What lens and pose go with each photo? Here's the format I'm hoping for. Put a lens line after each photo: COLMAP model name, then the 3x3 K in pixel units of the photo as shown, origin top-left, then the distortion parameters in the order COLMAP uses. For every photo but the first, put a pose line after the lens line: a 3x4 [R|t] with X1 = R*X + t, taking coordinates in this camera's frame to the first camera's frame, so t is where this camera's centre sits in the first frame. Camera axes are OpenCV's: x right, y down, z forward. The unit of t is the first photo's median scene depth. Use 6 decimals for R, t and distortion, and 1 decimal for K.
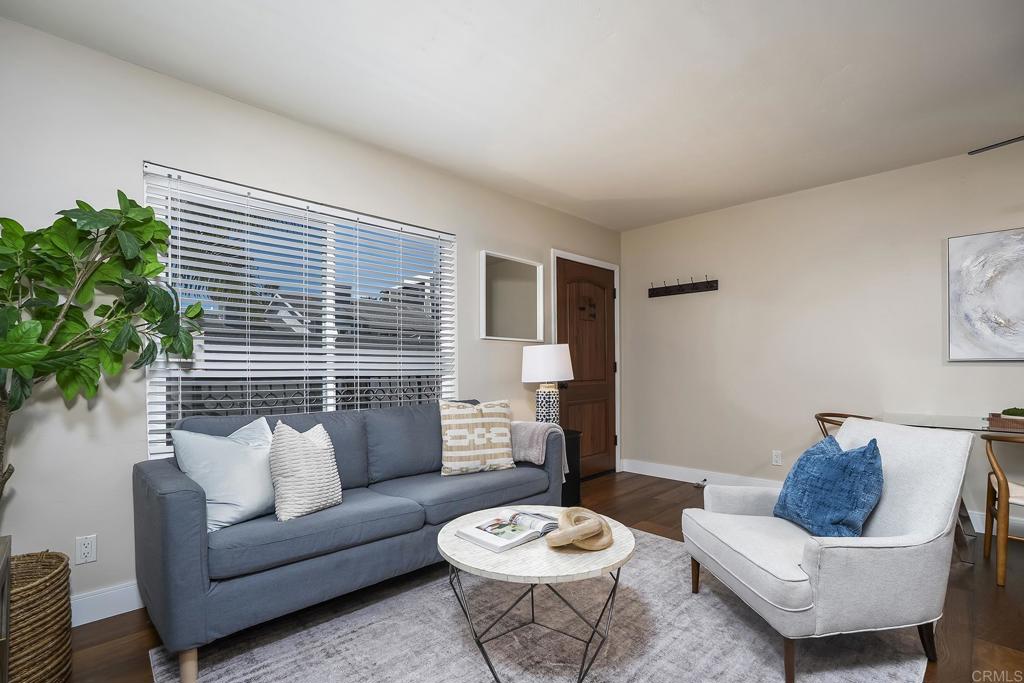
lens RADIAL K [[473.8, 0, 519.3], [0, 473.8, 362.6], [0, 0, 1]] dist [-0.053867, 0.024566]
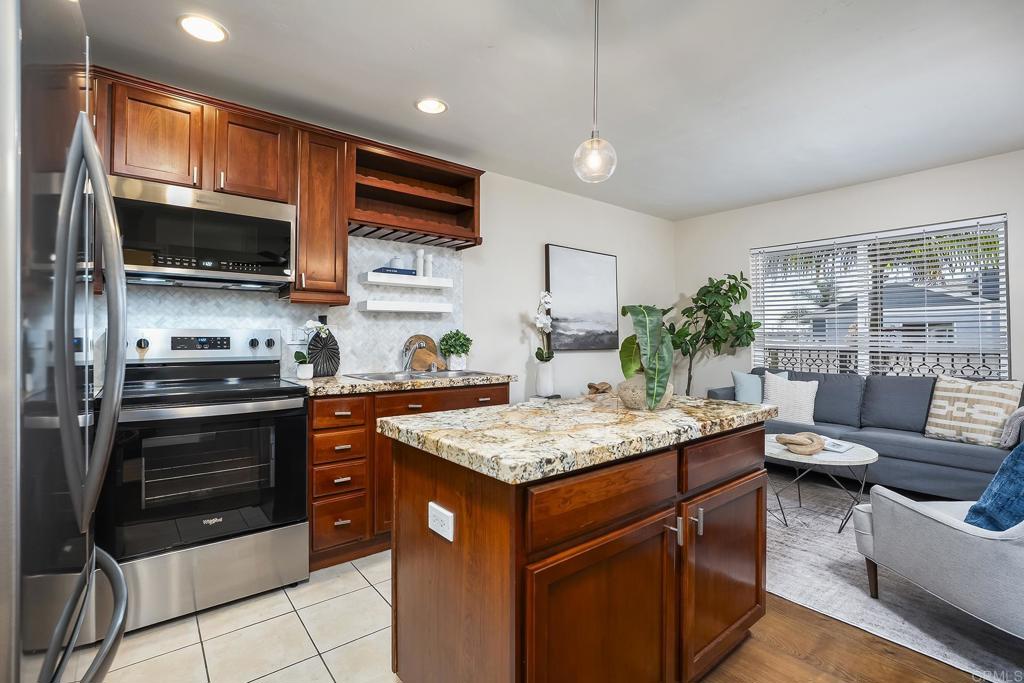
lens RADIAL K [[486.5, 0, 525.3], [0, 486.5, 346.4], [0, 0, 1]] dist [-0.062475, 0.045709]
pose [[-0.081846, 0.021335, -0.996417, 1.097119], [0.011253, 0.999727, 0.020481, -0.024951], [0.996581, -0.009536, -0.082063, 0.085009]]
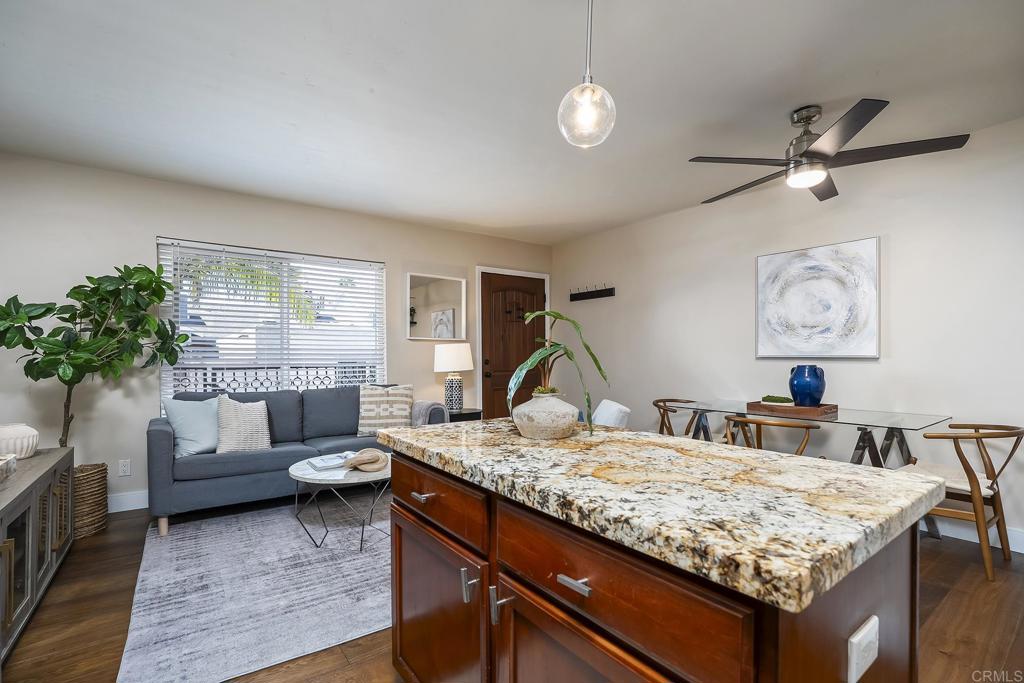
lens RADIAL K [[467.5, 0, 510.7], [0, 467.5, 351.7], [0, 0, 1]] dist [-0.051910, 0.022389]
pose [[0.989343, 0.002501, -0.145584, 0.487018], [-0.002342, 0.999996, 0.001260, -0.019801], [0.145587, -0.000905, 0.989345, -0.312745]]
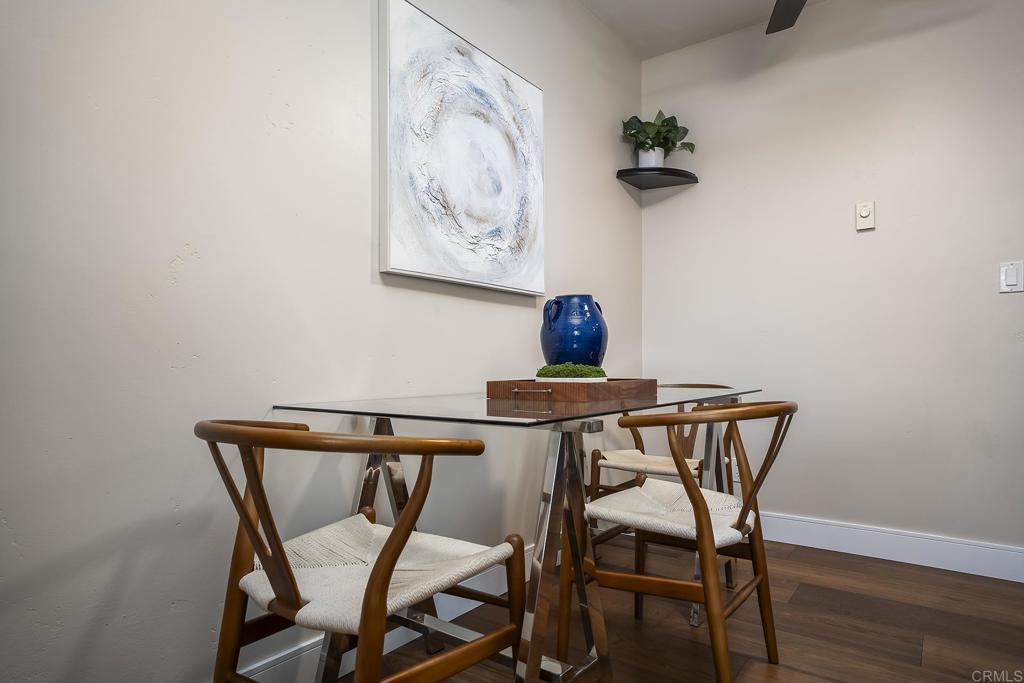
lens RADIAL K [[612.1, 0, 509.6], [0, 612.1, 366.8], [0, 0, 1]] dist [0.001921, 0.000107]
pose [[-0.171722, 0.001144, 0.985145, 0.359202], [-0.002953, 0.999994, -0.001676, 0.090457], [-0.985141, -0.003197, -0.171718, 1.030881]]
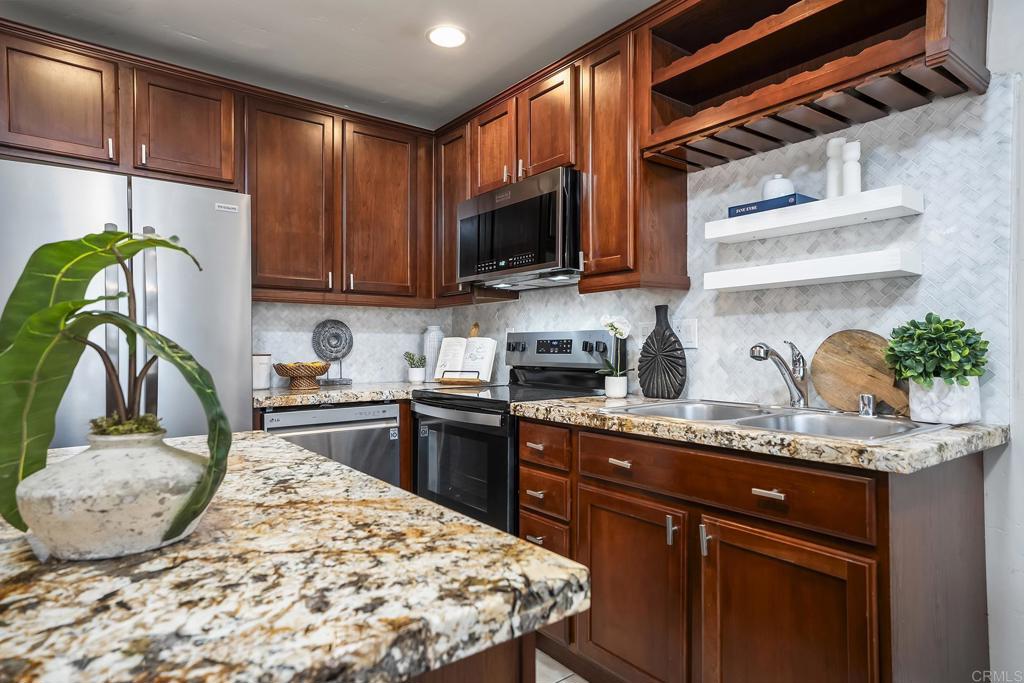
lens RADIAL K [[596.1, 0, 512.0], [0, 596.1, 341.5], [0, 0, 1]] dist [0.005998, 0.001615]
pose [[-0.991569, 0.007927, 0.129335, 0.252652], [0.005119, 0.999744, -0.022033, -0.007578], [-0.129476, -0.021186, -0.991356, 0.411027]]
